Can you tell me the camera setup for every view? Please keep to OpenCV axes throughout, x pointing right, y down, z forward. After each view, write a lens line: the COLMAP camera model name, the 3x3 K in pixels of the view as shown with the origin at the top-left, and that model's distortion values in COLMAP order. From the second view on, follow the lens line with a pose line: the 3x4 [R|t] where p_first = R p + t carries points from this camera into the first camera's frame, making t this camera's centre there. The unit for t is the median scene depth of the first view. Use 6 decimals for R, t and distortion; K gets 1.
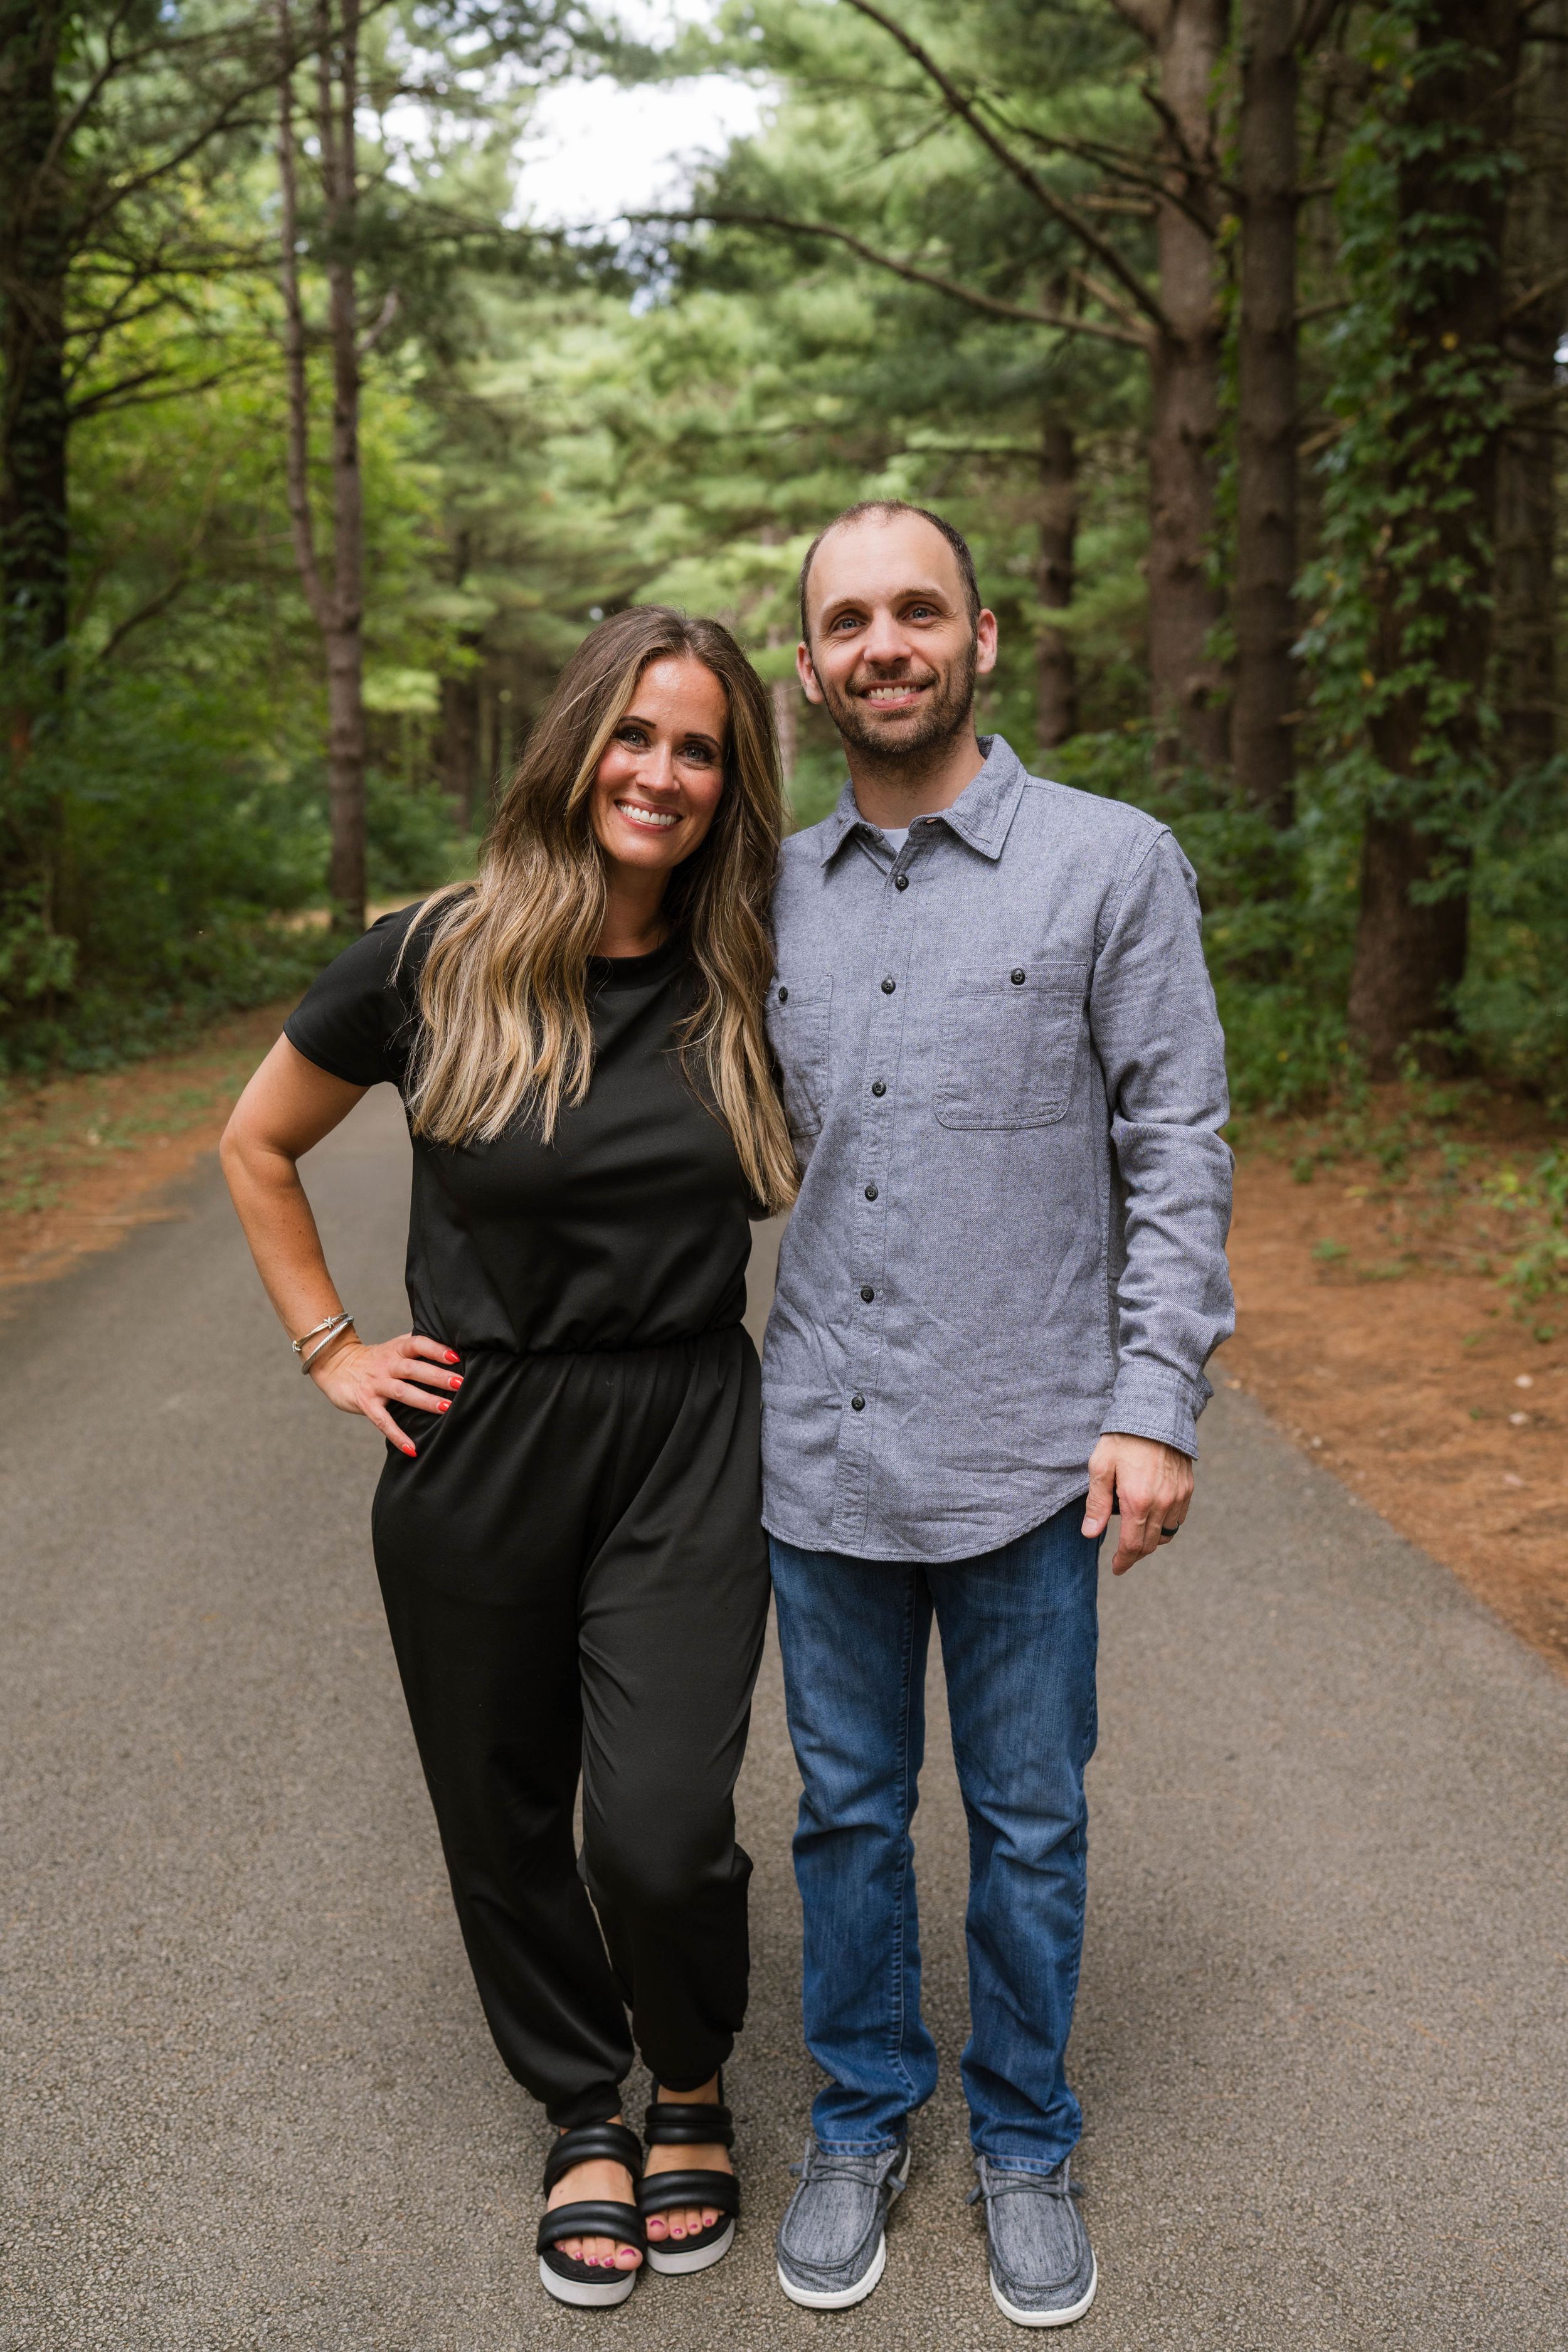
lens RADIAL K [[2240.2, 0, 771.2], [0, 2240.2, 1180.7], [0, 0, 1]] dist [-0.004015, -0.000114]
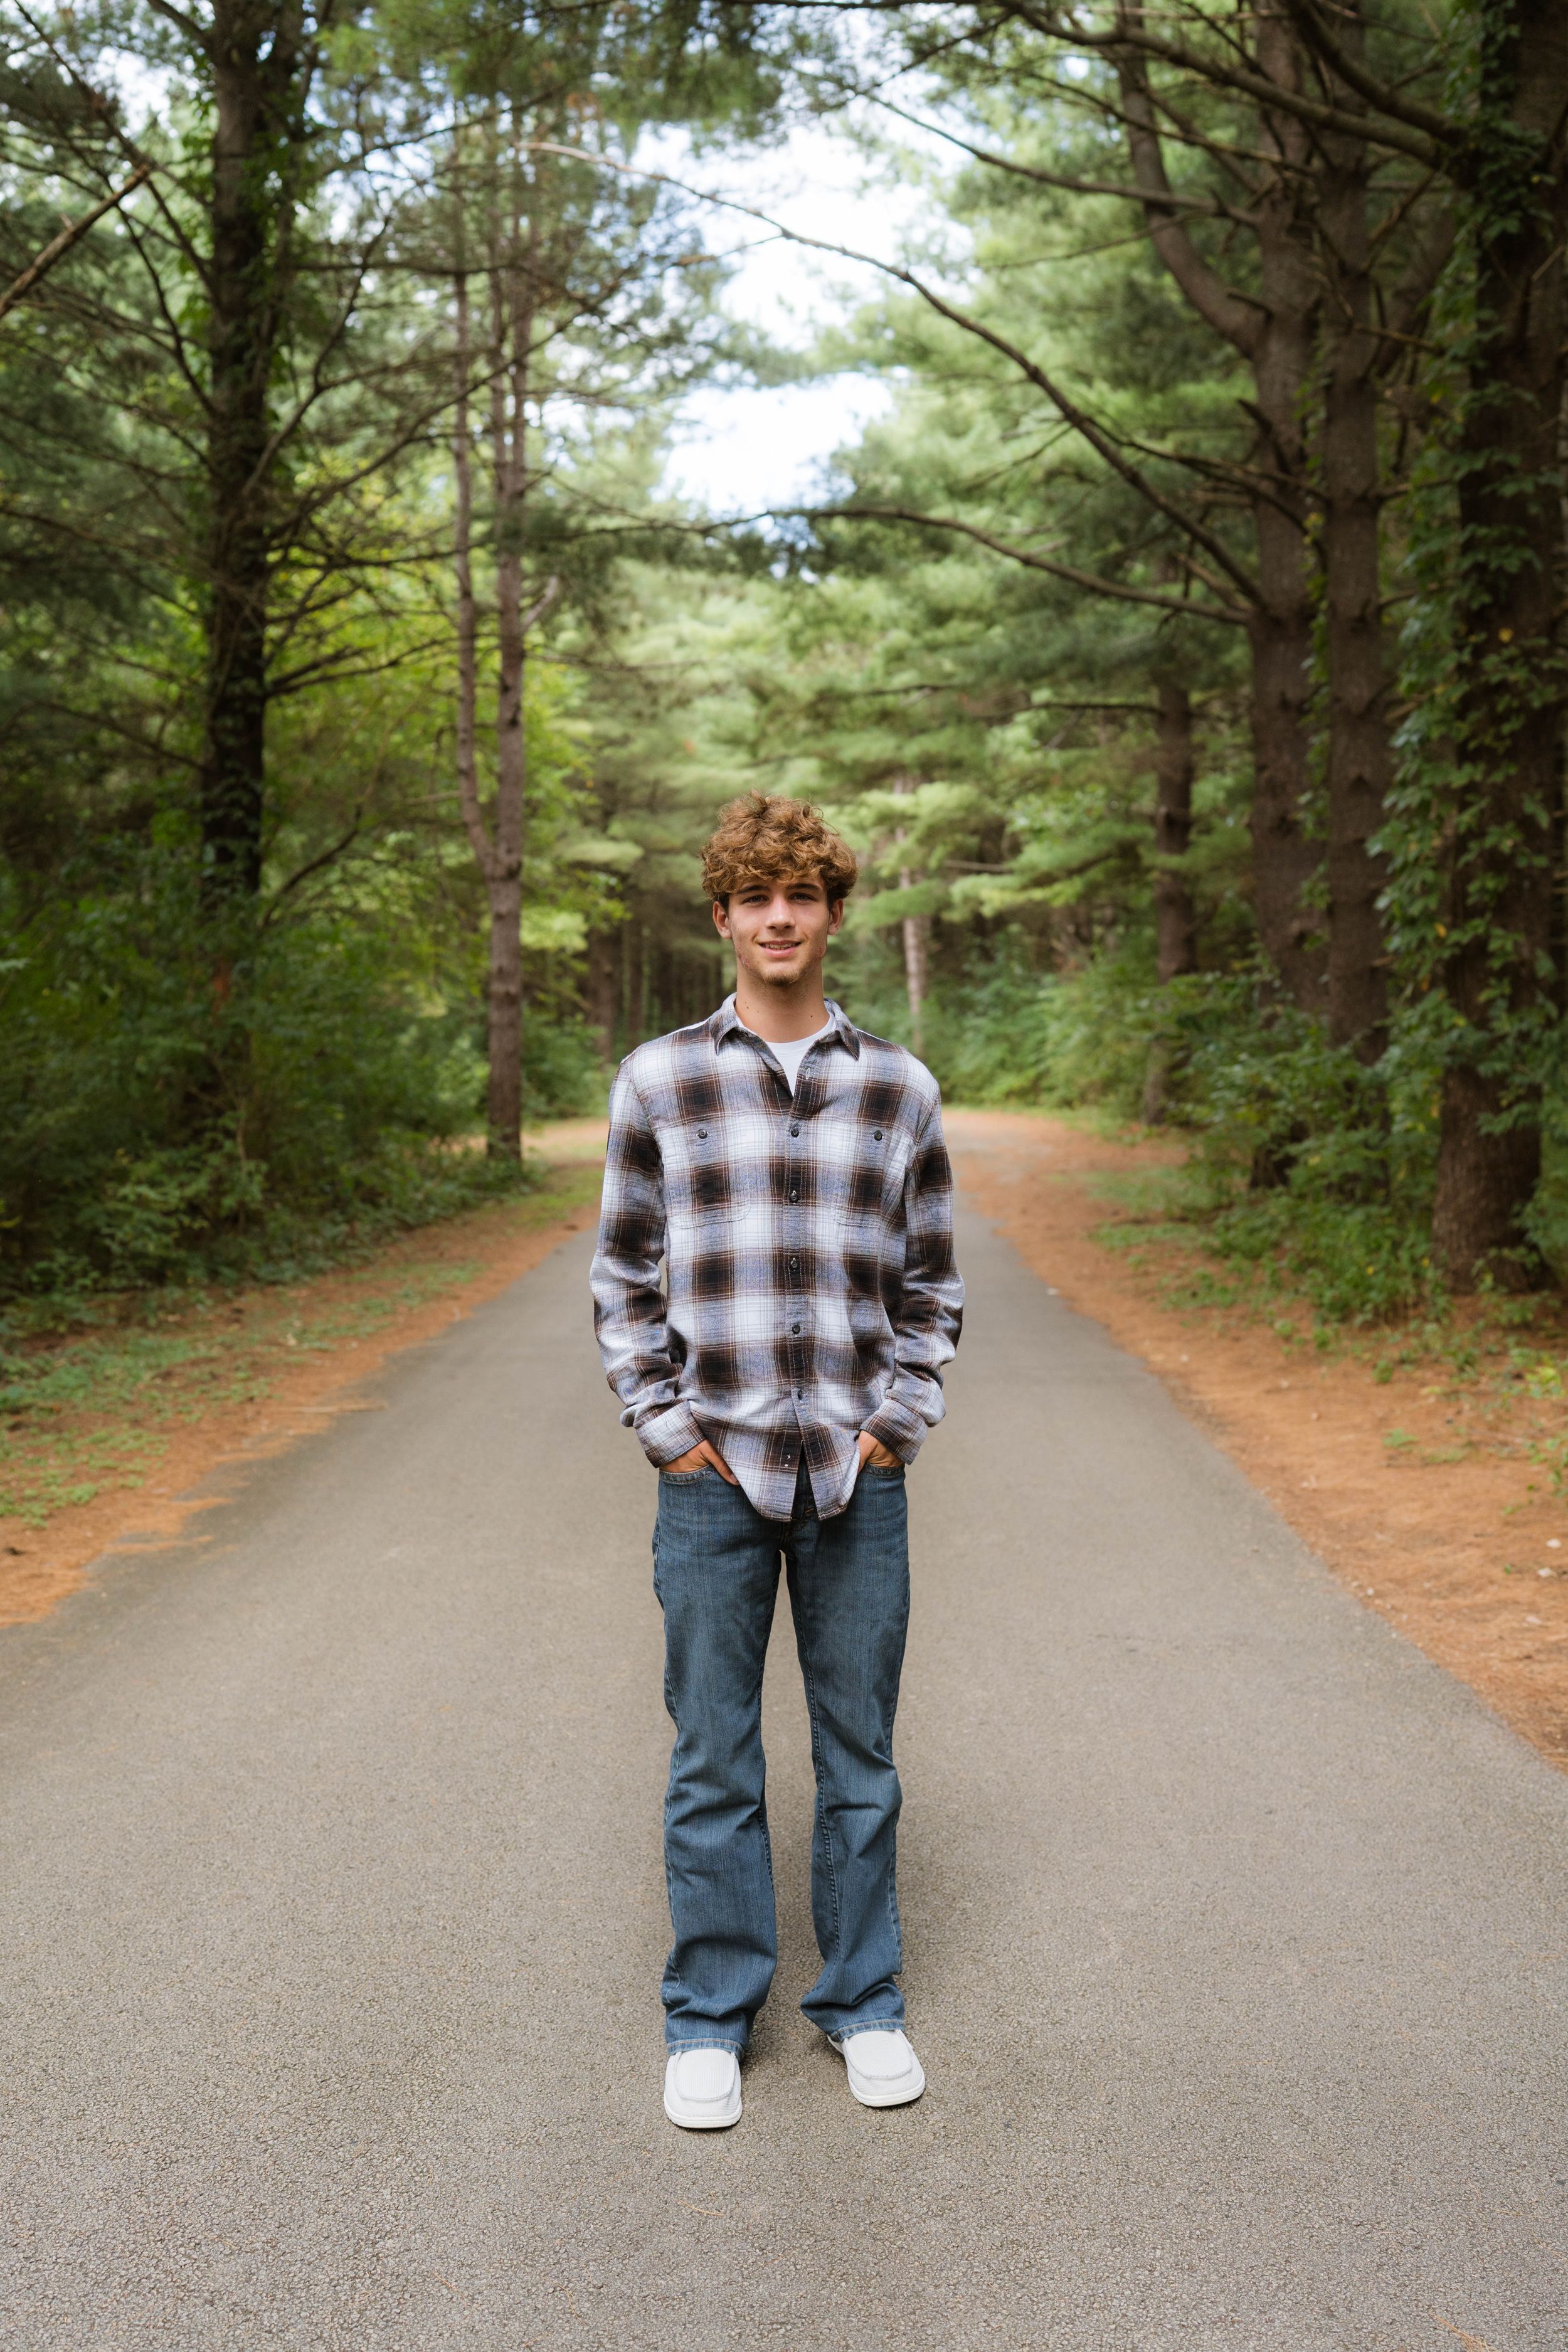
lens RADIAL K [[2228.9, 0, 784.0], [0, 2228.9, 1176.0], [0, 0, 1]] dist [-0.009350, 0.000678]
pose [[0.998614, 0.001567, -0.052599, -0.000135], [-0.006929, 0.994769, -0.101913, 0.006572], [0.052164, 0.102137, 0.993402, -0.057293]]
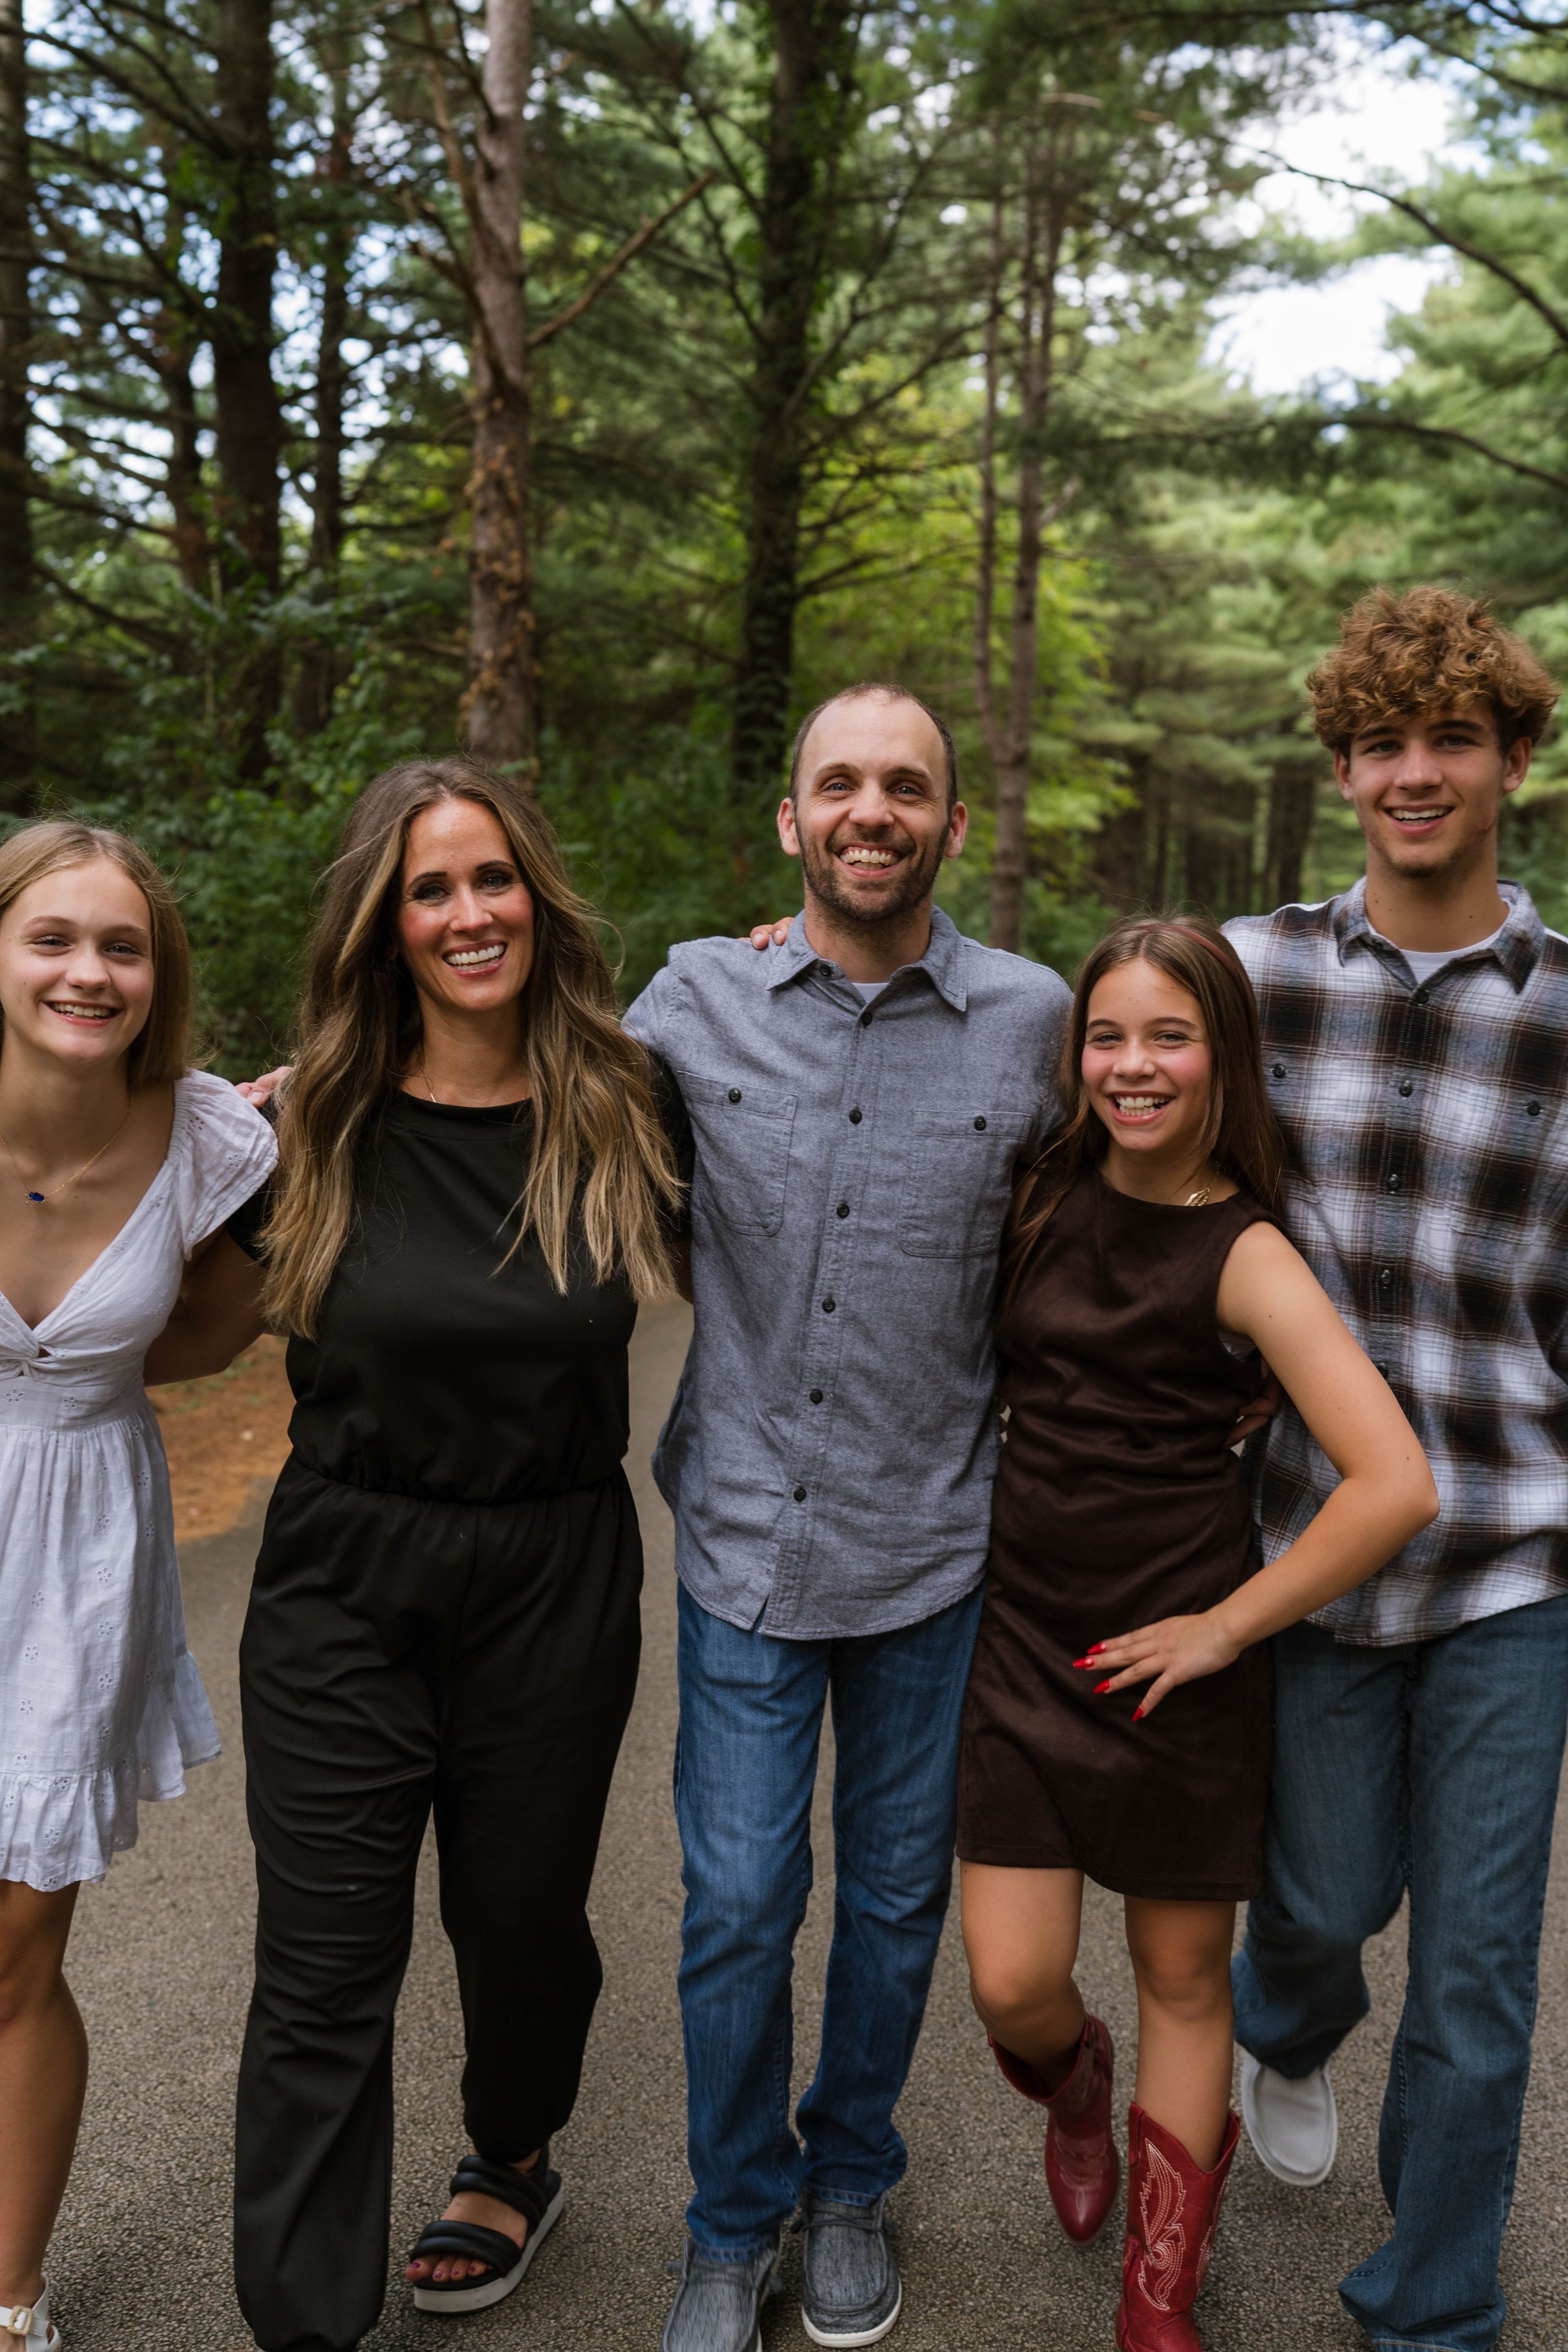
lens RADIAL K [[2317.2, 0, 781.7], [0, 2317.2, 1123.1], [0, 0, 1]] dist [-0.005147, -0.003671]
pose [[0.959478, 0.054193, -0.276525, 0.041213], [-0.074956, 0.995061, -0.065072, 0.025958], [0.271633, 0.083162, 0.958801, -0.185270]]
